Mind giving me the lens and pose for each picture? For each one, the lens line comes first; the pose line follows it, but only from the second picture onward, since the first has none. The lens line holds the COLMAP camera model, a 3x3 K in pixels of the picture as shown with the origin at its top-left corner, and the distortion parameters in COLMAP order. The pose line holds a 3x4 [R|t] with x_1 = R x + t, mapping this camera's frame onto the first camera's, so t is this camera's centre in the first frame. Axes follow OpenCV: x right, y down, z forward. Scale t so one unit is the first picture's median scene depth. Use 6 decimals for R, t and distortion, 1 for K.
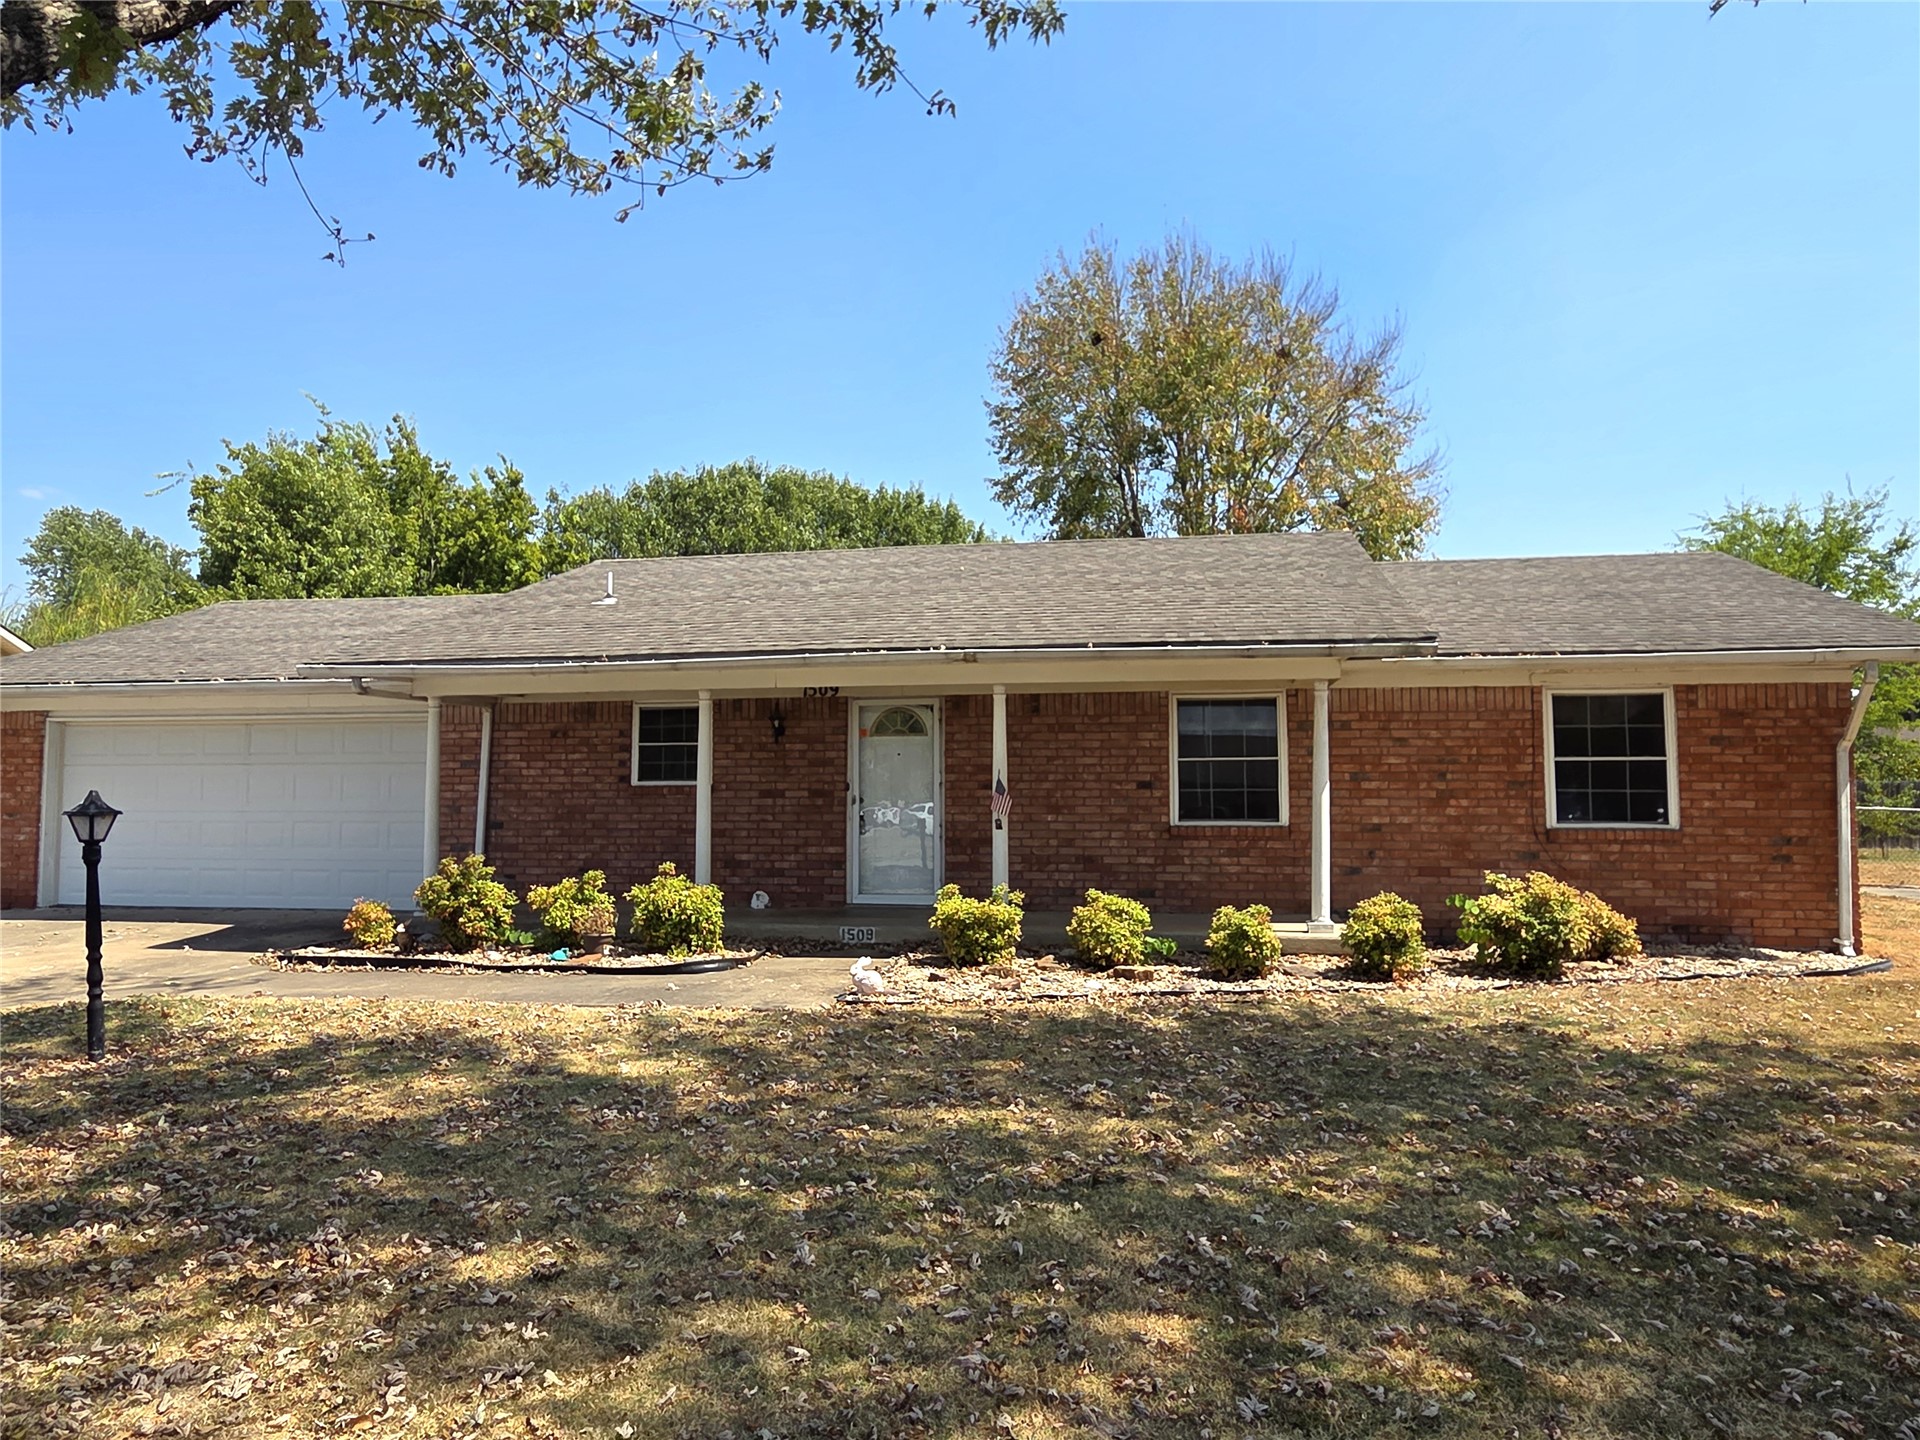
lens RADIAL K [[1268.9, 0, 960.0], [0, 1268.9, 720.0], [0, 0, 1]] dist [0.003756, -0.001725]
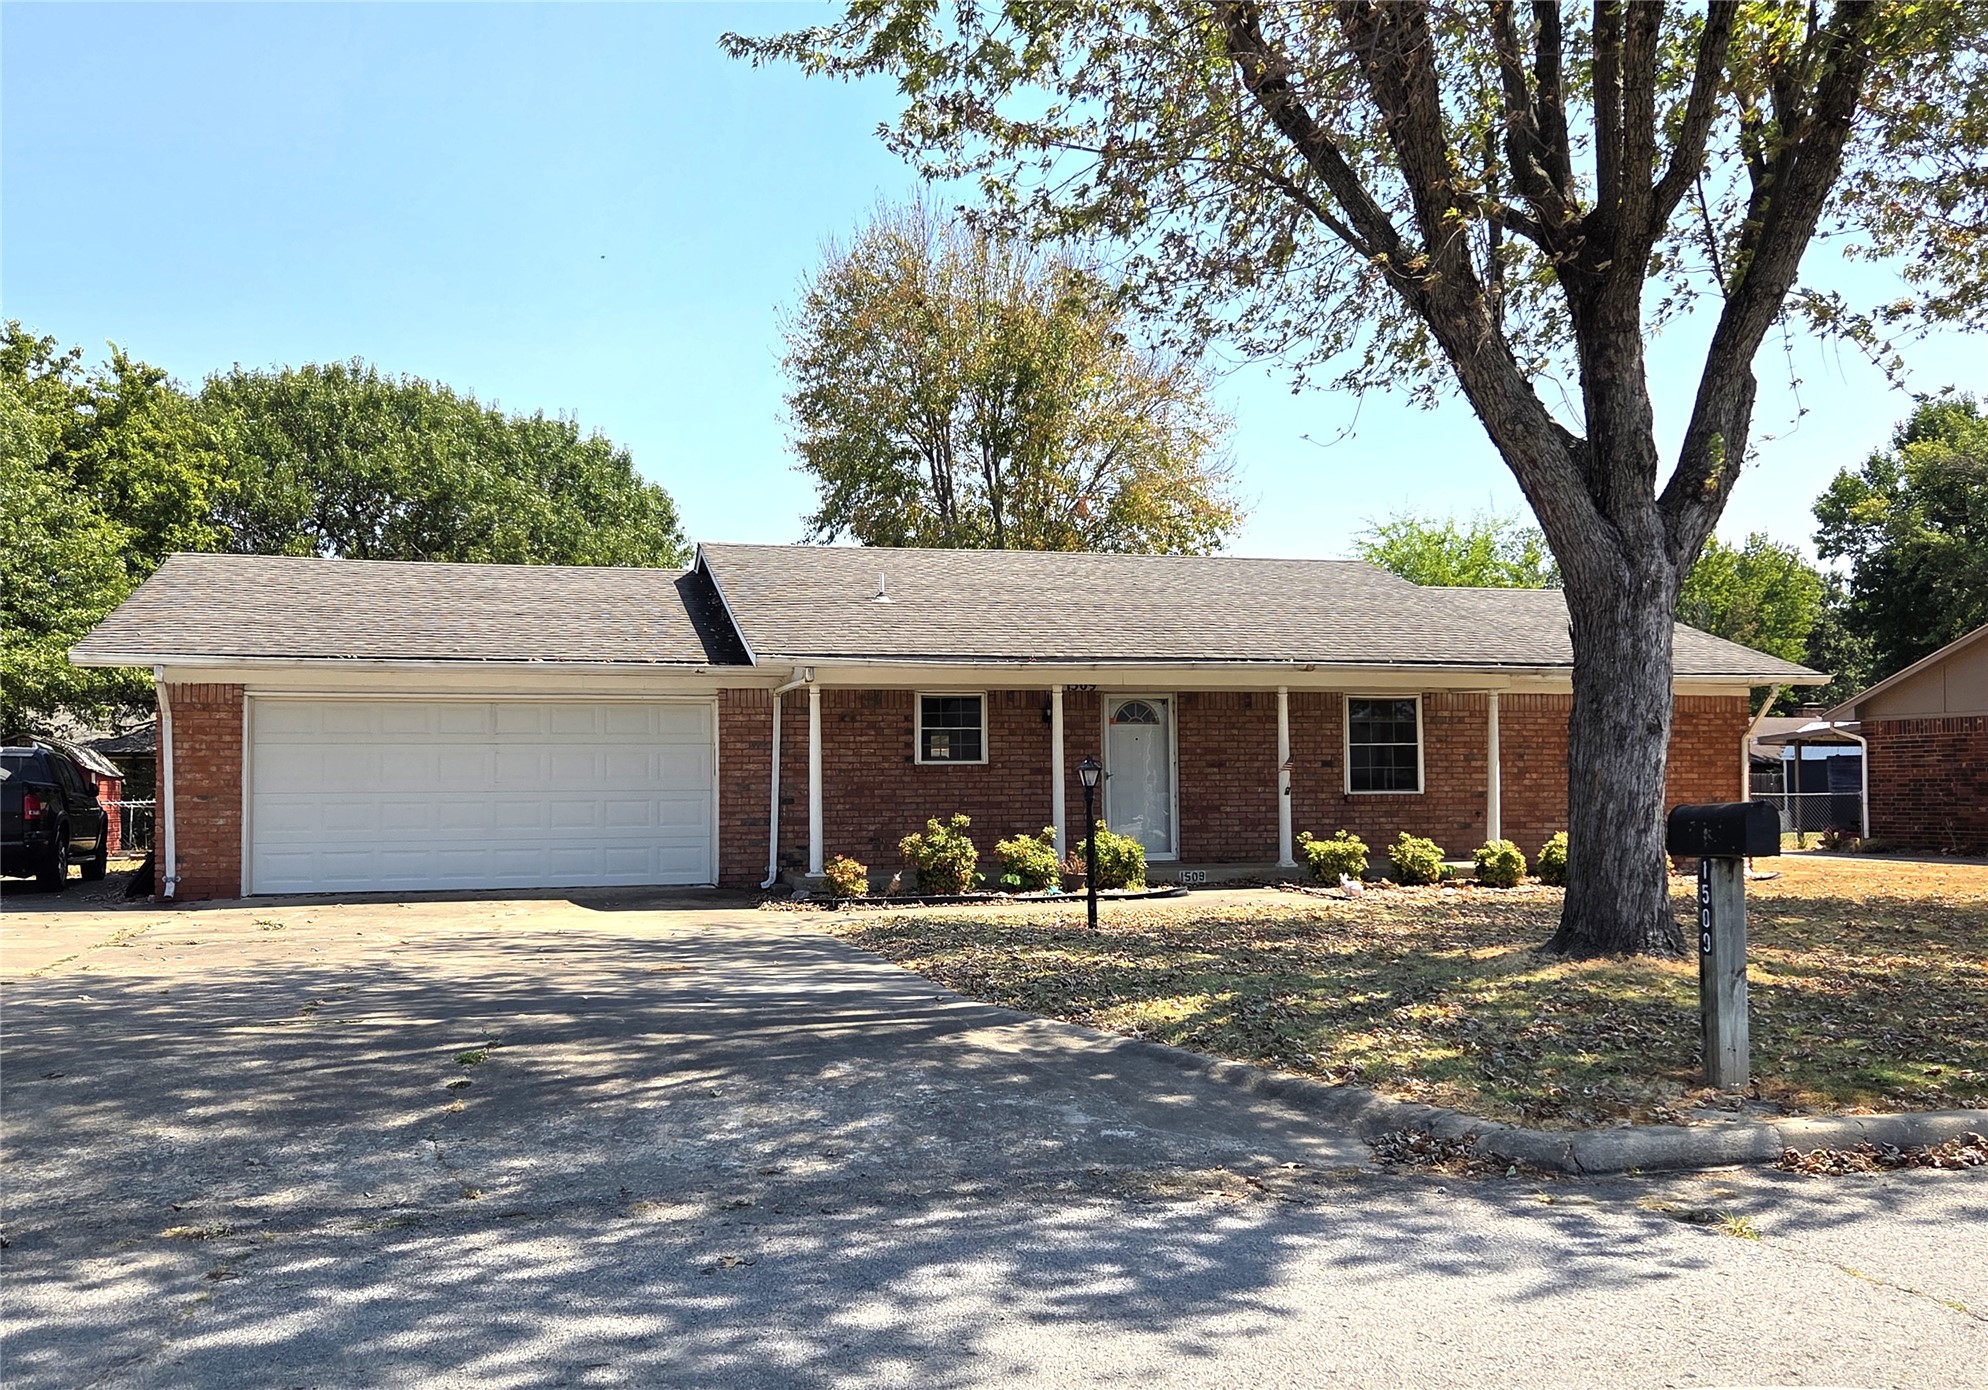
lens RADIAL K [[1706.7, 0, 1002.7], [0, 1706.7, 775.8], [0, 0, 1]] dist [0.099852, -0.159244]
pose [[0.900013, -0.000827, 0.435862, -0.940013], [-0.017401, 0.999133, 0.037827, 0.002776], [-0.435515, -0.041629, 0.899218, -0.449559]]
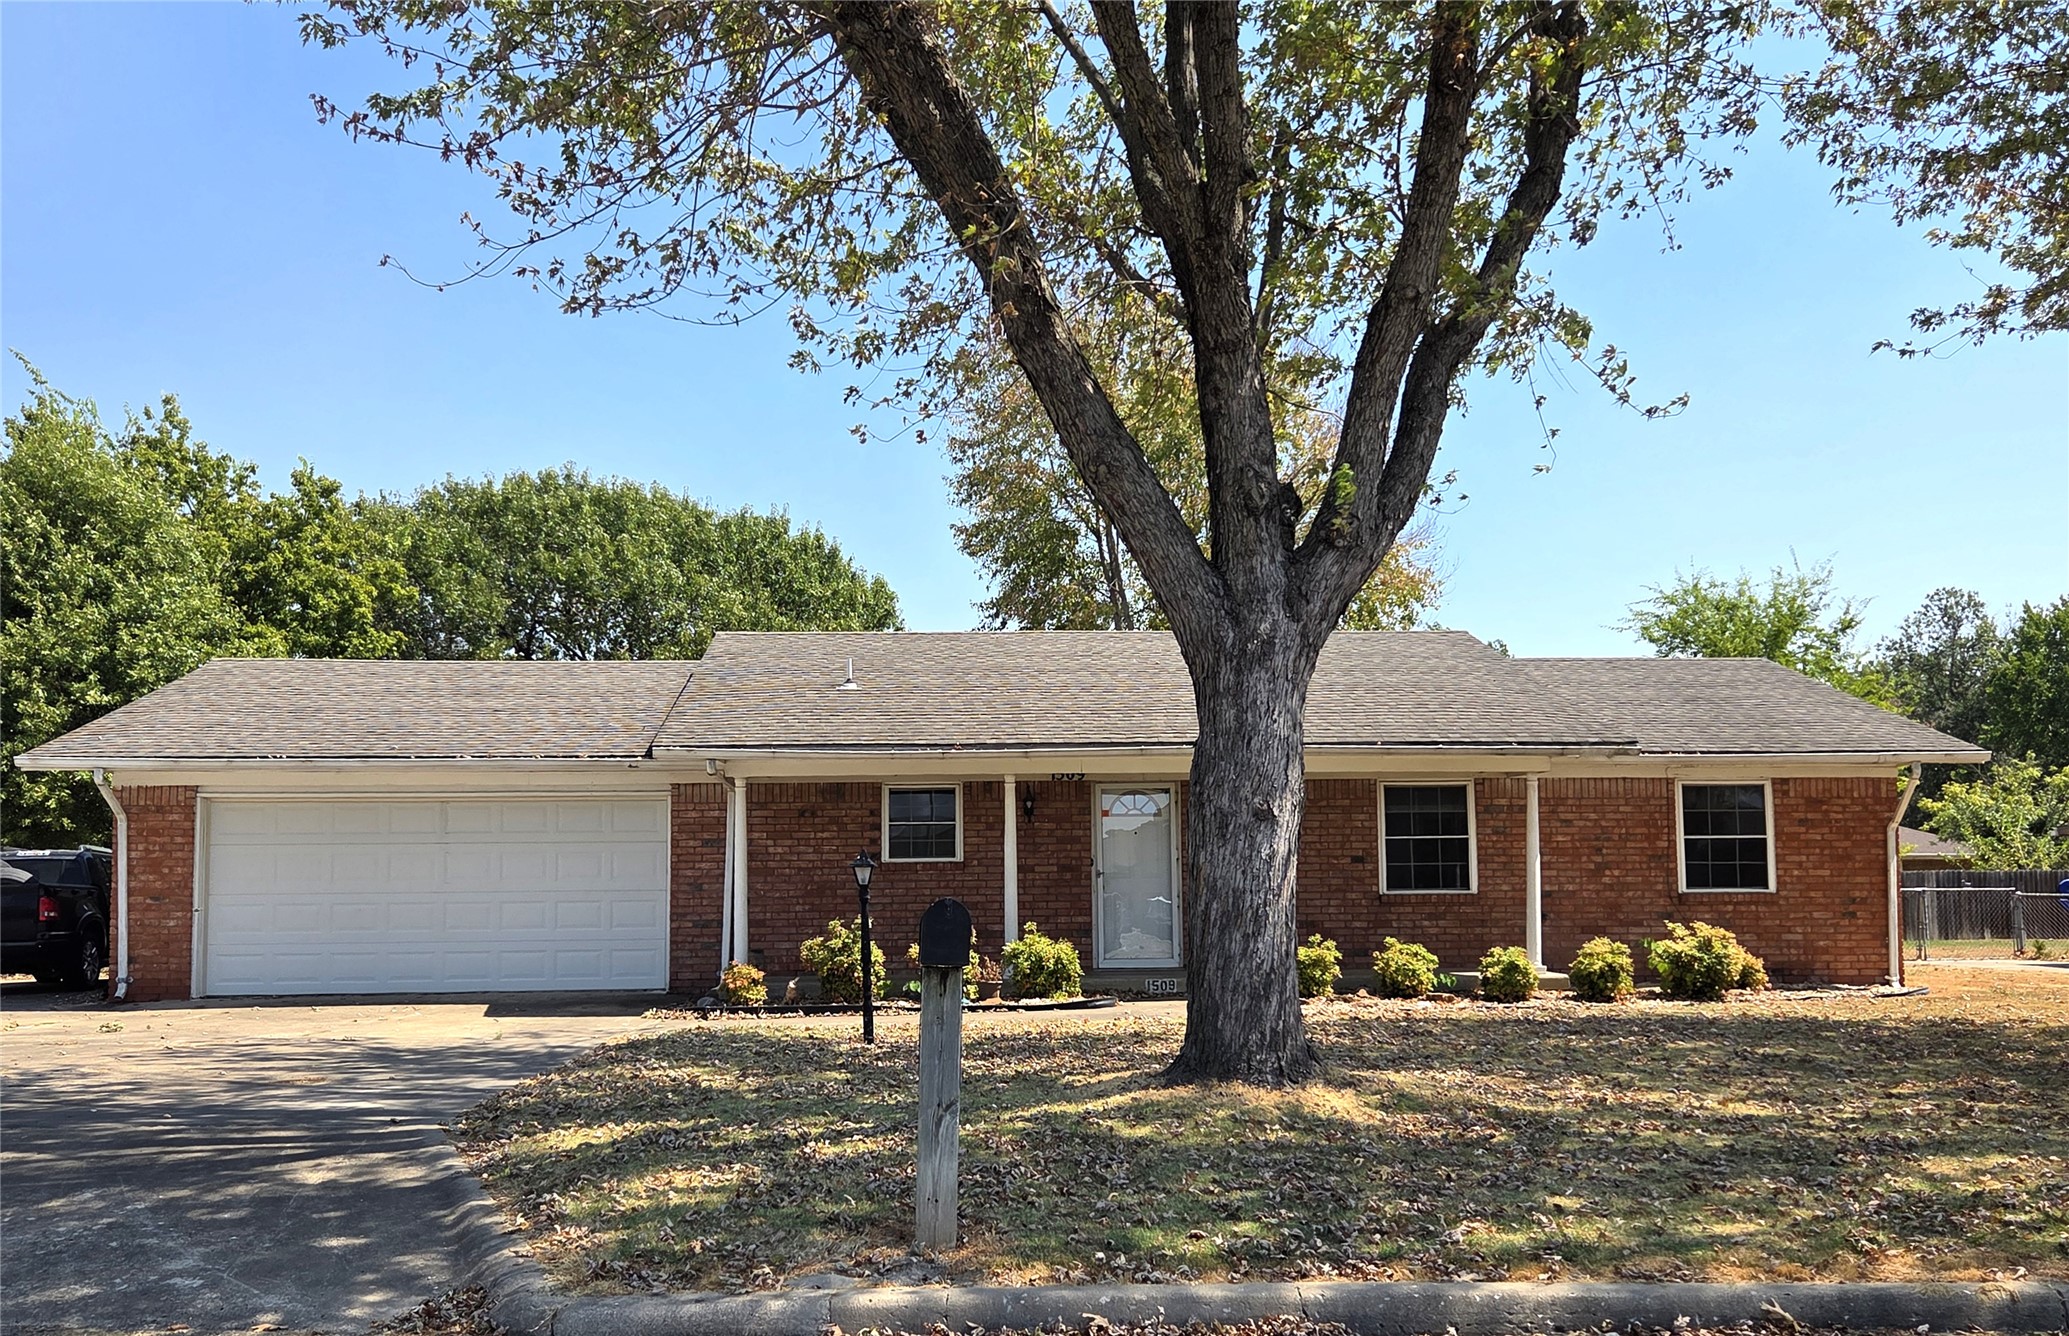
lens RADIAL K [[1796.0, 0, 1040.6], [0, 1796.0, 815.7], [0, 0, 1]] dist [0.092642, -0.128293]
pose [[0.968808, 0.004596, 0.247770, -0.552252], [-0.006462, 0.999957, 0.006718, 0.002118], [-0.247729, -0.008110, 0.968795, -0.530991]]
